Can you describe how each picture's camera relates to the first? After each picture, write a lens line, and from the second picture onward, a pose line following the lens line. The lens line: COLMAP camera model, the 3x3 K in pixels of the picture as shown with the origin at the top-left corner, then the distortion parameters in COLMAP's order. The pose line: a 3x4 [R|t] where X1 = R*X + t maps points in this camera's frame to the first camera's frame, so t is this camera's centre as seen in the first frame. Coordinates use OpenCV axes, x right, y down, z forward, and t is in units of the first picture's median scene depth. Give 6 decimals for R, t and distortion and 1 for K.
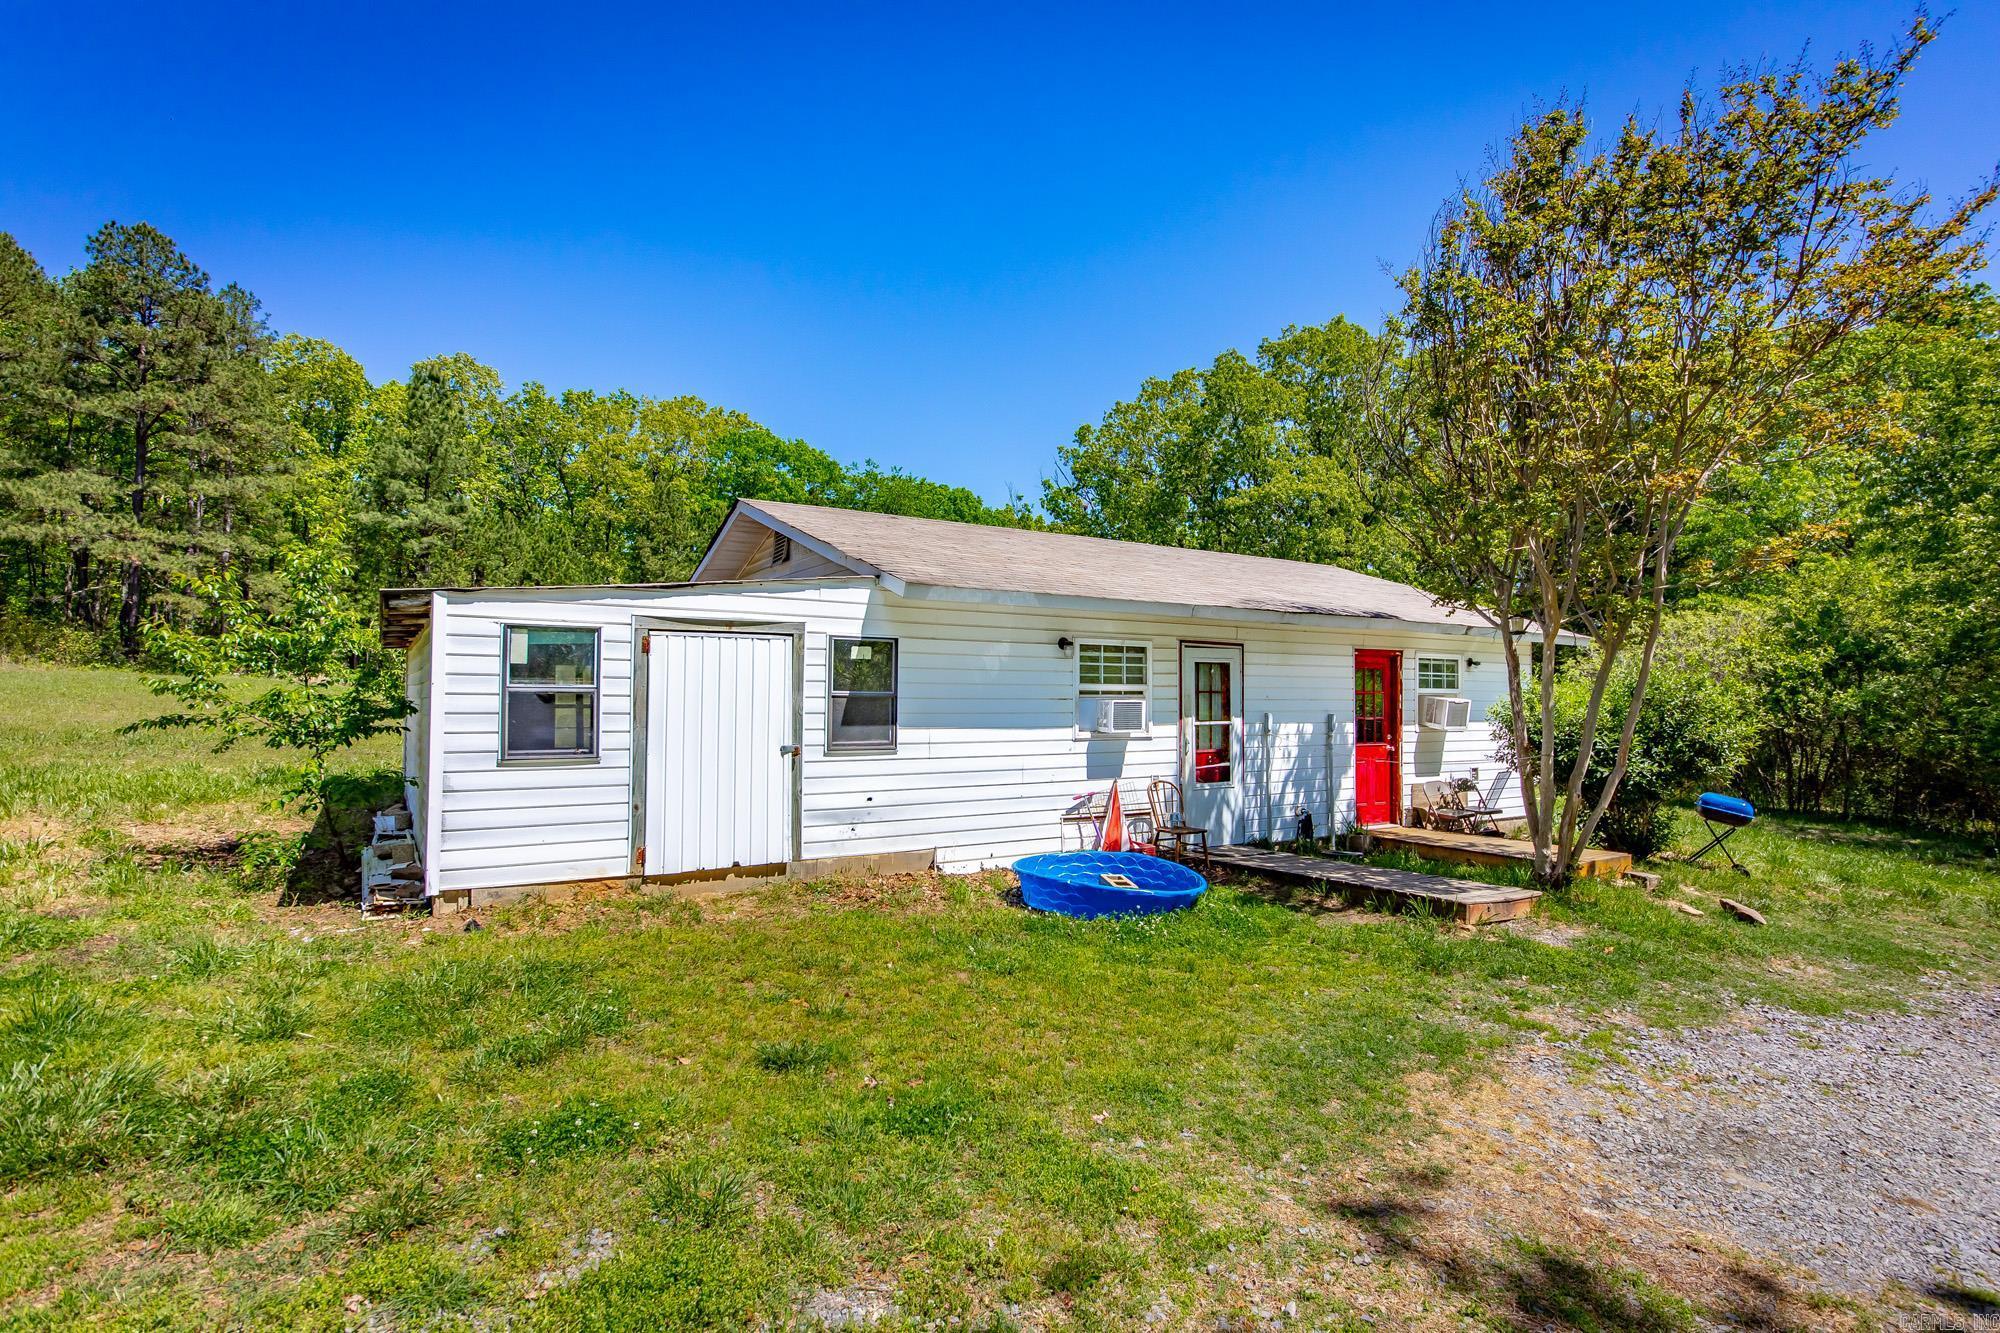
lens RADIAL K [[982.1, 0, 999.6], [0, 982.1, 656.6], [0, 0, 1]] dist [-0.001372, -0.000084]
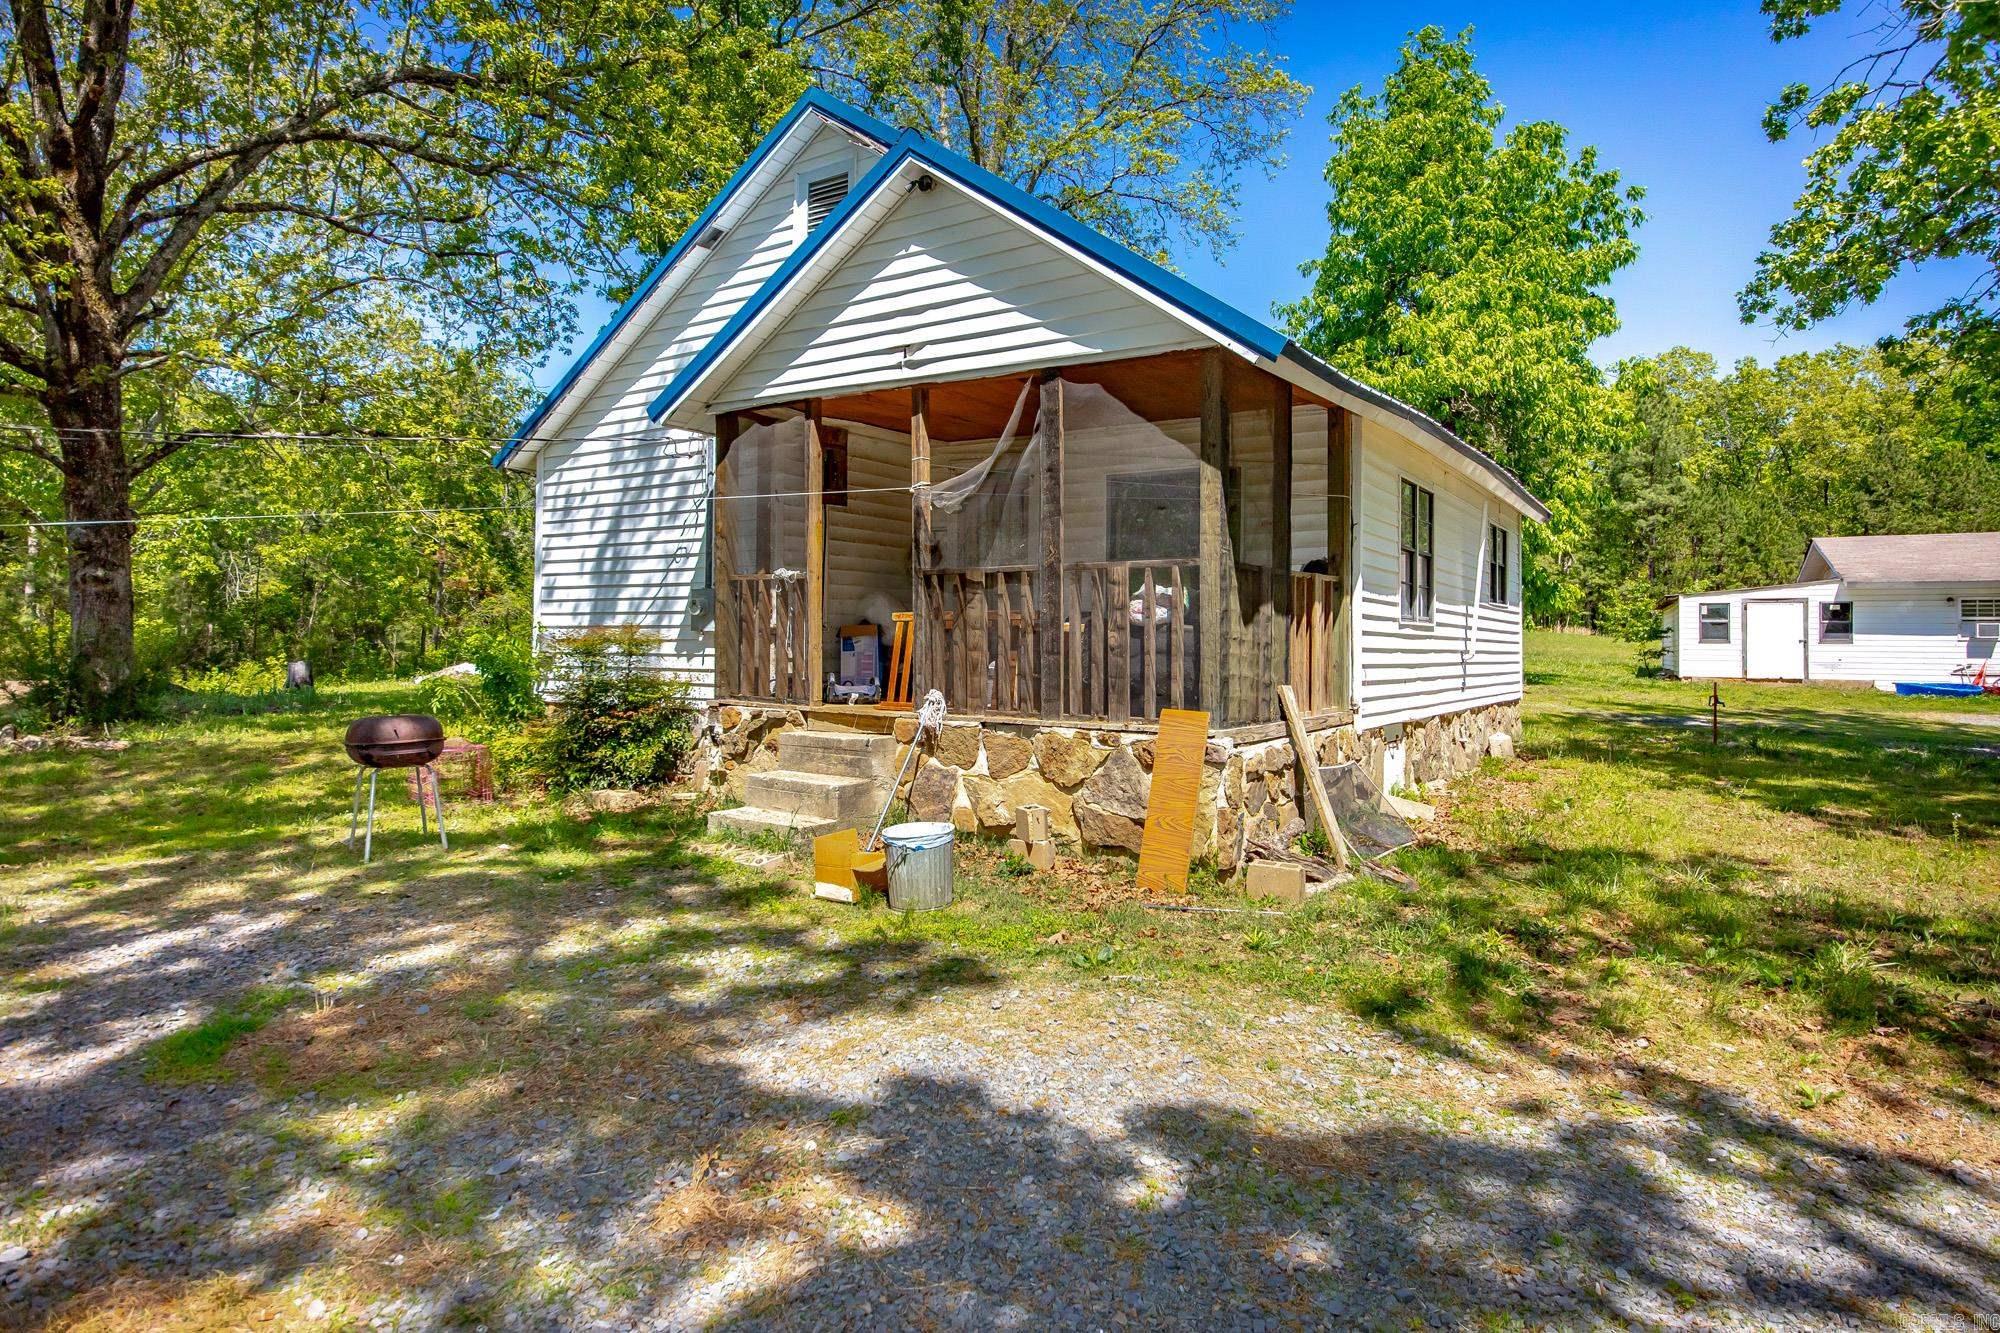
lens RADIAL K [[1123.5, 0, 999.9], [0, 1123.5, 648.5], [0, 0, 1]] dist [-0.001155, -0.000456]
pose [[0.500755, -0.001140, -0.865588, 1.256471], [0.028348, 0.999484, 0.015083, -0.001812], [0.865125, -0.032091, 0.500529, -2.329743]]
